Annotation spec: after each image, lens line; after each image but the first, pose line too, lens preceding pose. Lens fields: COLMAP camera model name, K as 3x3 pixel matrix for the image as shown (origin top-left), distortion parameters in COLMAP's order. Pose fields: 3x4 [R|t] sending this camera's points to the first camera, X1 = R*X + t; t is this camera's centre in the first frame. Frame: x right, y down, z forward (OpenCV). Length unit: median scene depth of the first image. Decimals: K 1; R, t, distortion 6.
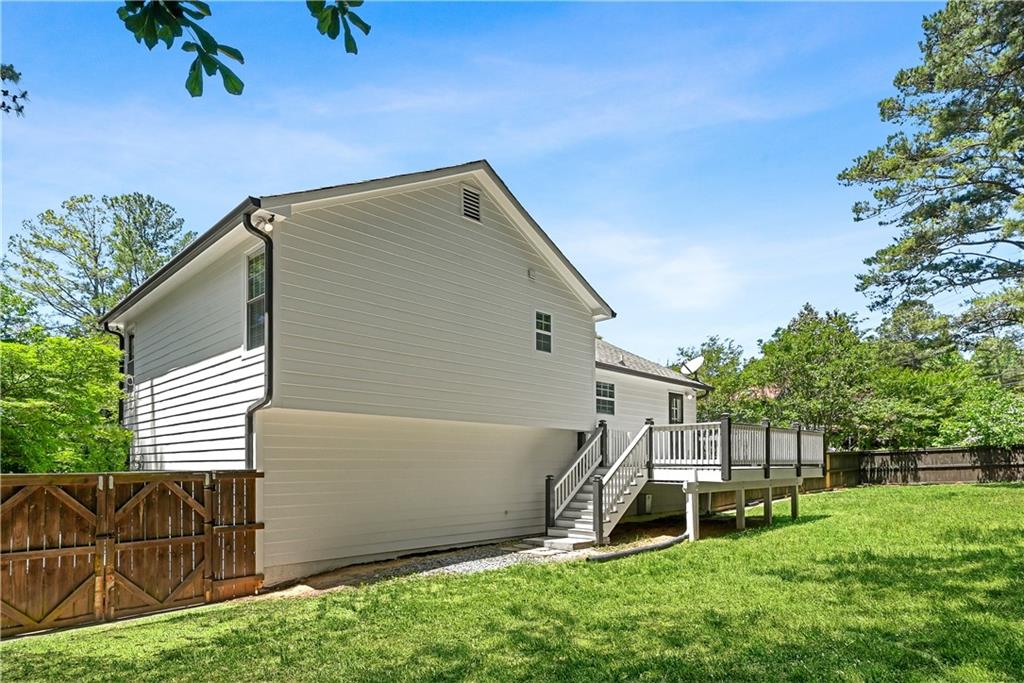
lens RADIAL K [[578.6, 0, 515.1], [0, 578.6, 450.5], [0, 0, 1]] dist [0.027317, -0.003272]
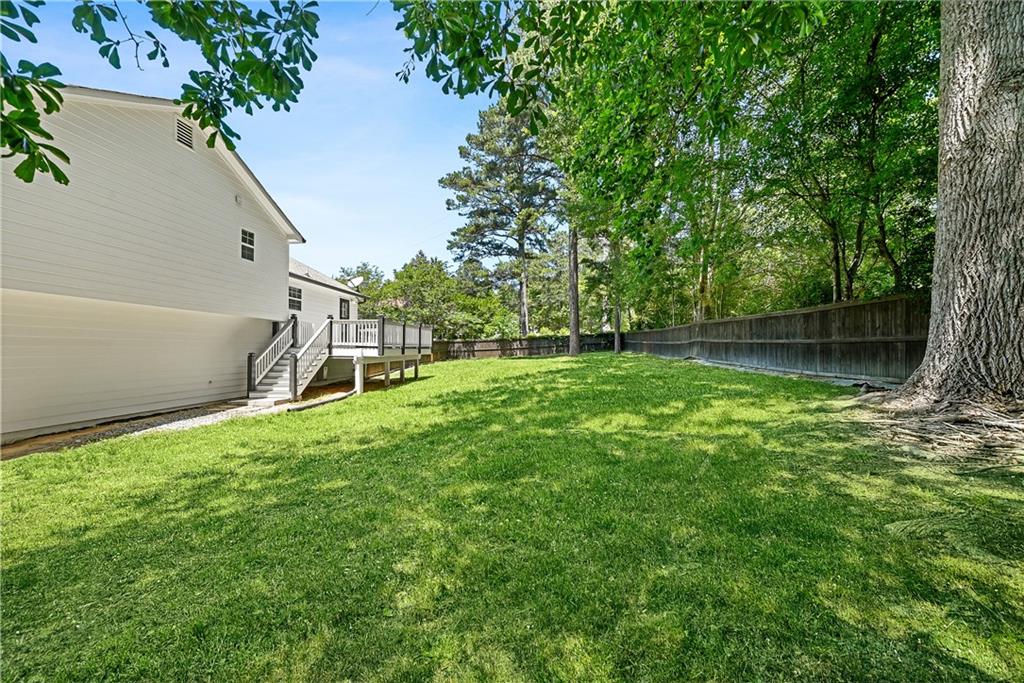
lens RADIAL K [[396.6, 0, 512.3], [0, 396.6, 341.4], [0, 0, 1]] dist [0.011635, 0.000397]
pose [[0.765046, 0.016317, 0.643769, -0.064149], [-0.018522, 0.999823, -0.003331, 0.007172], [-0.643709, -0.009375, 0.765213, -0.082780]]
